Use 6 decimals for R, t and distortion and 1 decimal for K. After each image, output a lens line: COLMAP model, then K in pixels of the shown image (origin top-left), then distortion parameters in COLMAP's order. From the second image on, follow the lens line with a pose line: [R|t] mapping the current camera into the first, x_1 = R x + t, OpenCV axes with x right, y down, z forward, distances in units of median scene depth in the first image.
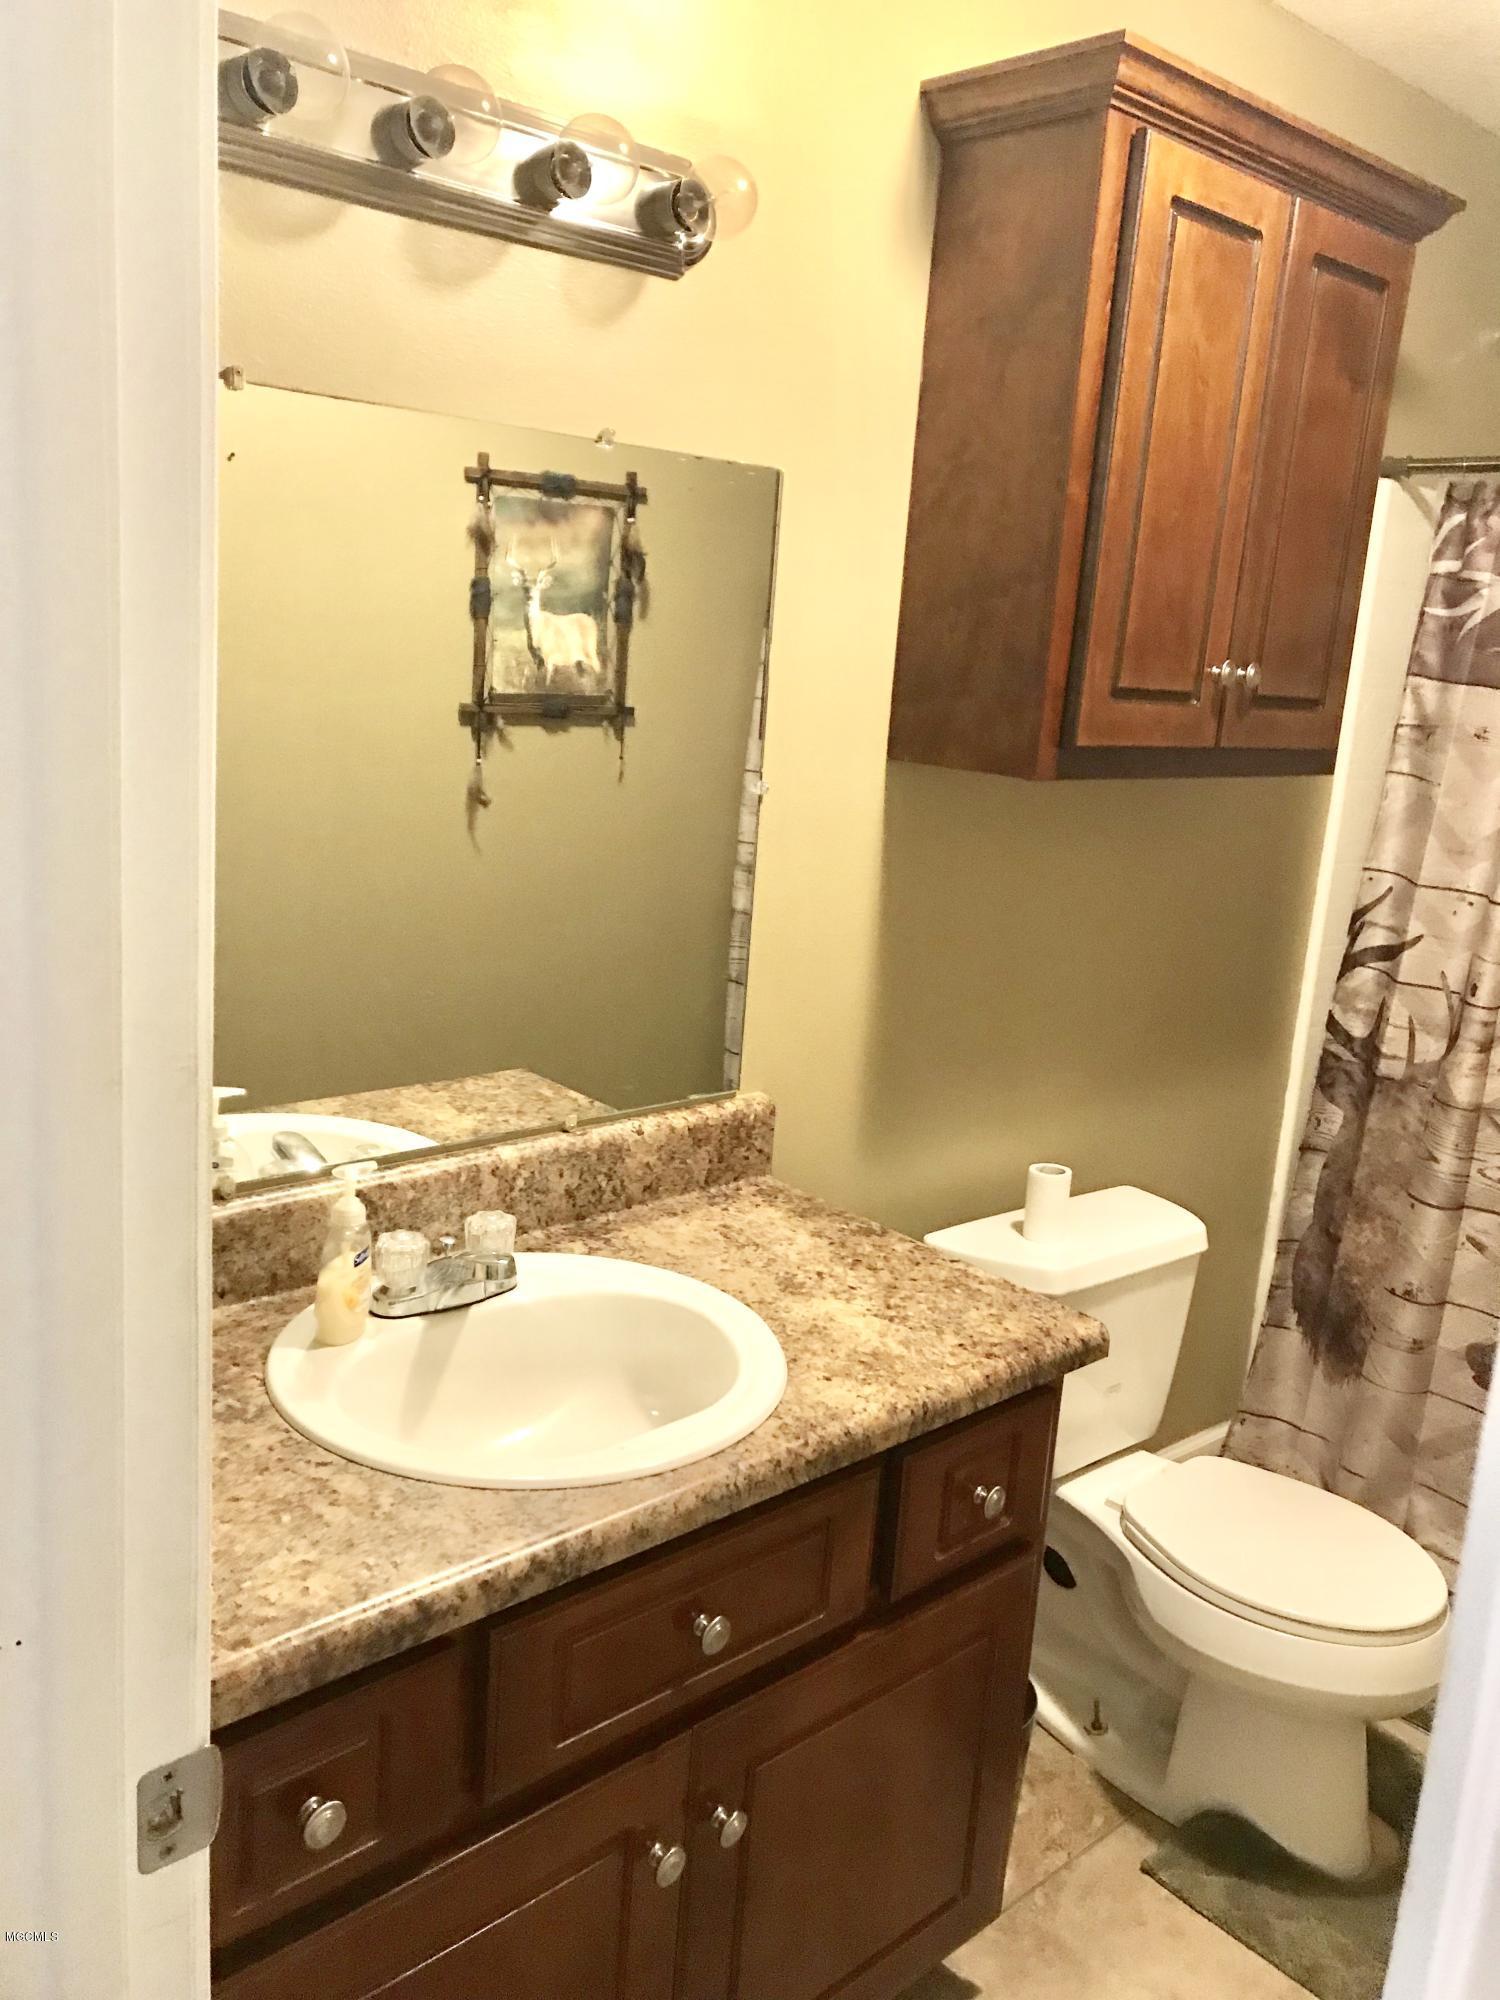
lens RADIAL K [[1609.0, 0, 770.0], [0, 1609.0, 946.0], [0, 0, 1]] dist [0.058260, -0.072069]
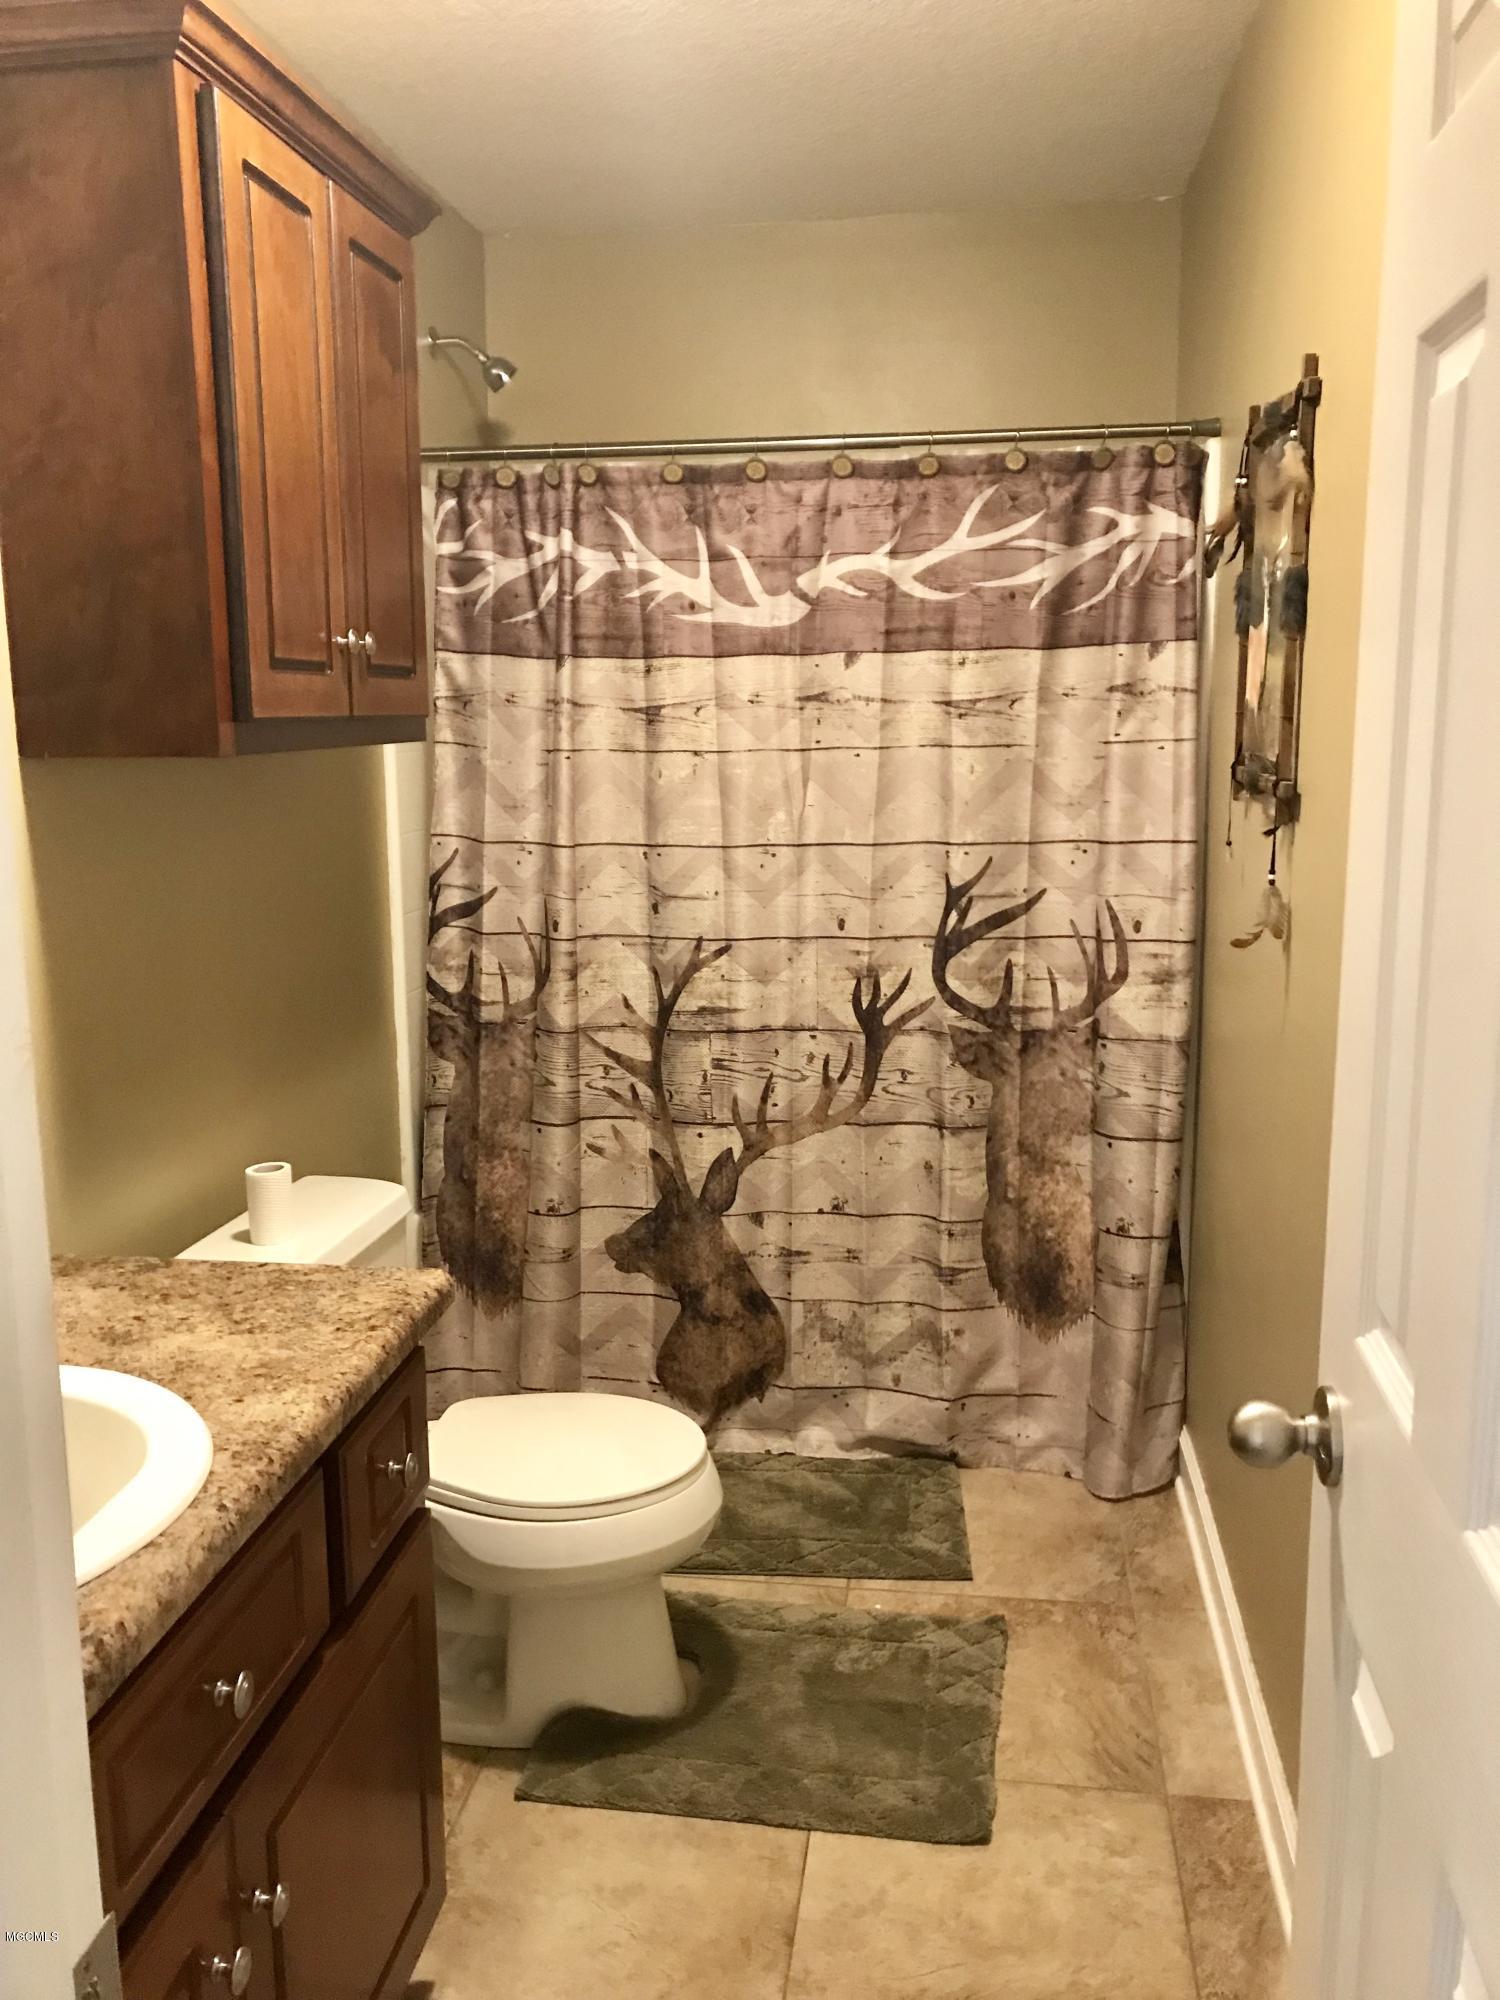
lens RADIAL K [[1609.0, 0, 770.0], [0, 1609.0, 946.0], [0, 0, 1]] dist [0.058260, -0.072069]
pose [[0.777061, -0.178587, 0.603558, -0.117904], [0.185945, 0.981239, 0.050941, 0.011677], [-0.601332, 0.072645, 0.795690, 0.032936]]
